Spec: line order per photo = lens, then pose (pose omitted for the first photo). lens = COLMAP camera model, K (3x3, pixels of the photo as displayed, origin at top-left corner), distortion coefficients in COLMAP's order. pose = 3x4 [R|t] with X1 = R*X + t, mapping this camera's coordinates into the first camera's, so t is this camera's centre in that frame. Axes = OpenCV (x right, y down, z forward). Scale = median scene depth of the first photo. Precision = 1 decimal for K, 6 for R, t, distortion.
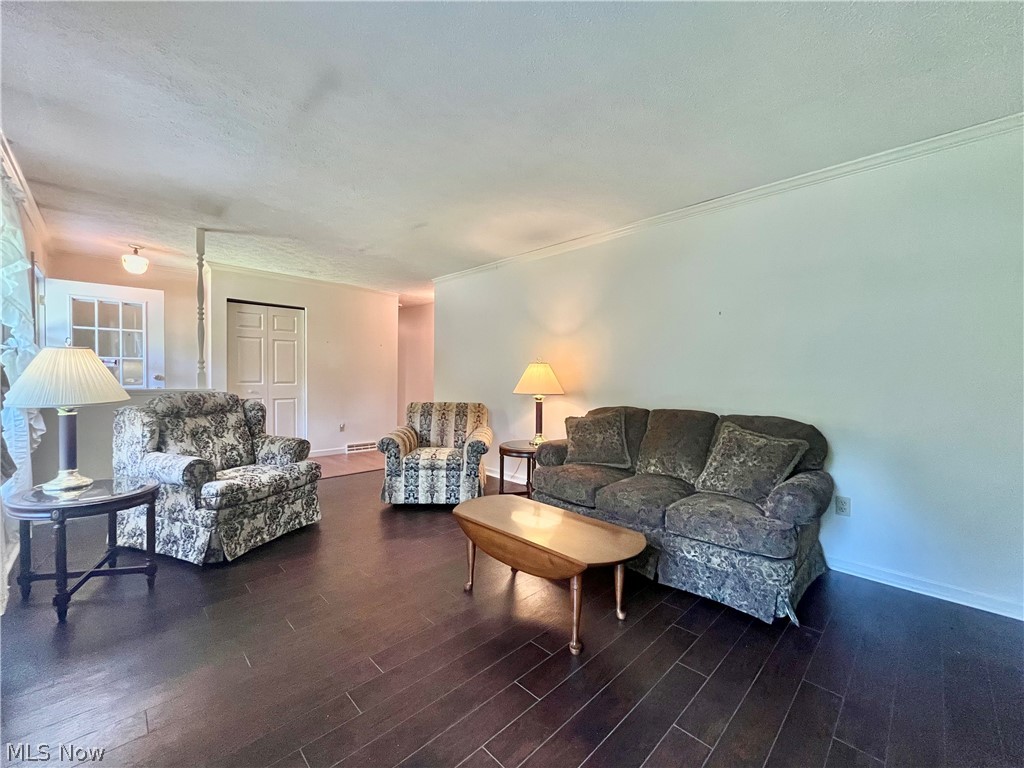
lens RADIAL K [[412.3, 0, 507.3], [0, 412.3, 385.0], [0, 0, 1]] dist [-0.007833, 0.000163]
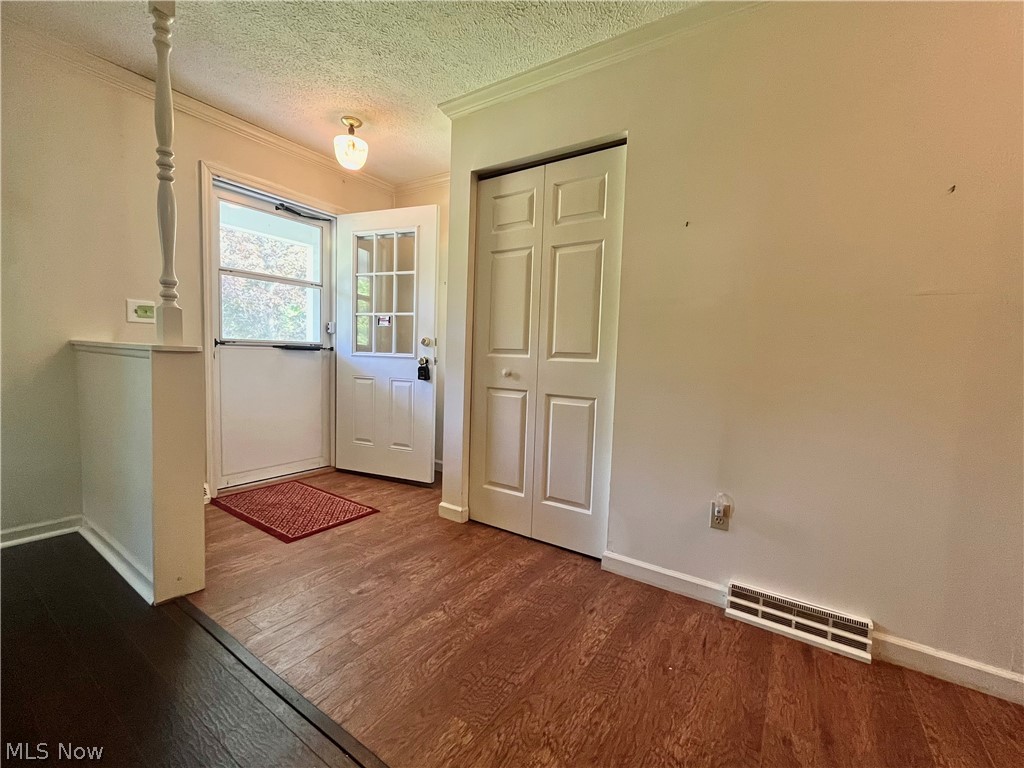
lens RADIAL K [[426.3, 0, 543.4], [0, 426.3, 391.0], [0, 0, 1]] dist [-0.001228, -0.000164]
pose [[0.196186, 0.062726, -0.978558, -0.273144], [-0.061451, 0.996777, 0.051574, 0.015667], [0.978639, 0.050015, 0.199409, 1.597410]]
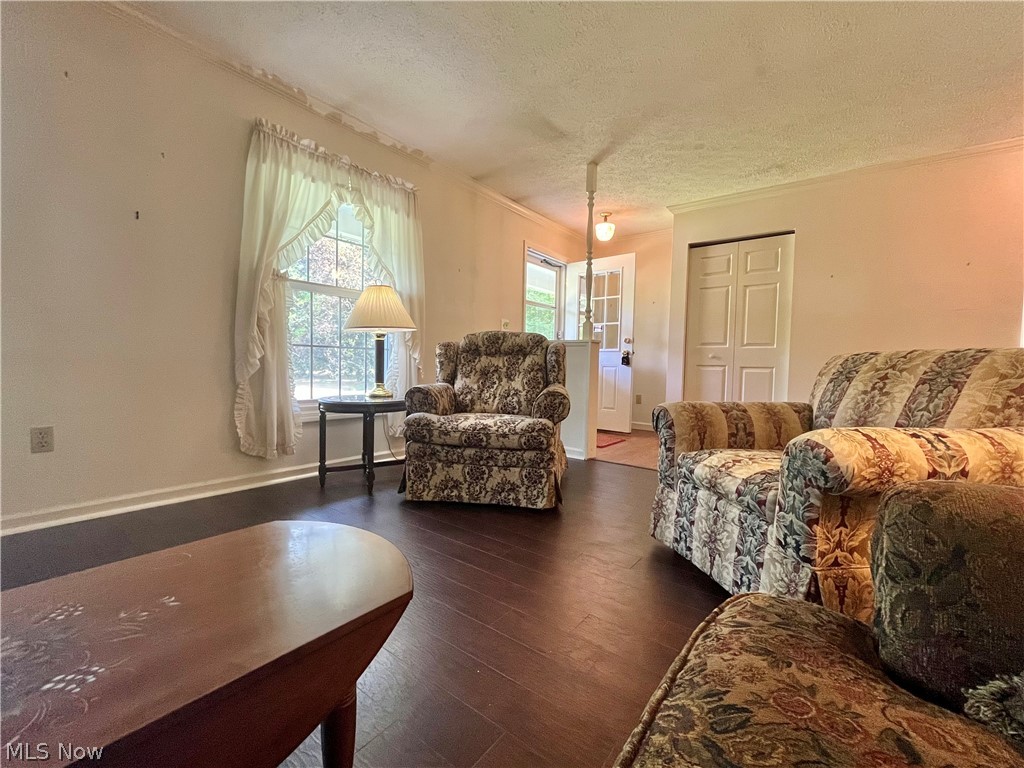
lens RADIAL K [[430.4, 0, 509.6], [0, 430.4, 384.8], [0, 0, 1]] dist [-0.000693, -0.000148]
pose [[0.150024, 0.035773, -0.988035, 0.227846], [-0.044167, 0.998590, 0.029449, 0.107139], [0.987695, 0.039221, 0.151392, 0.834547]]
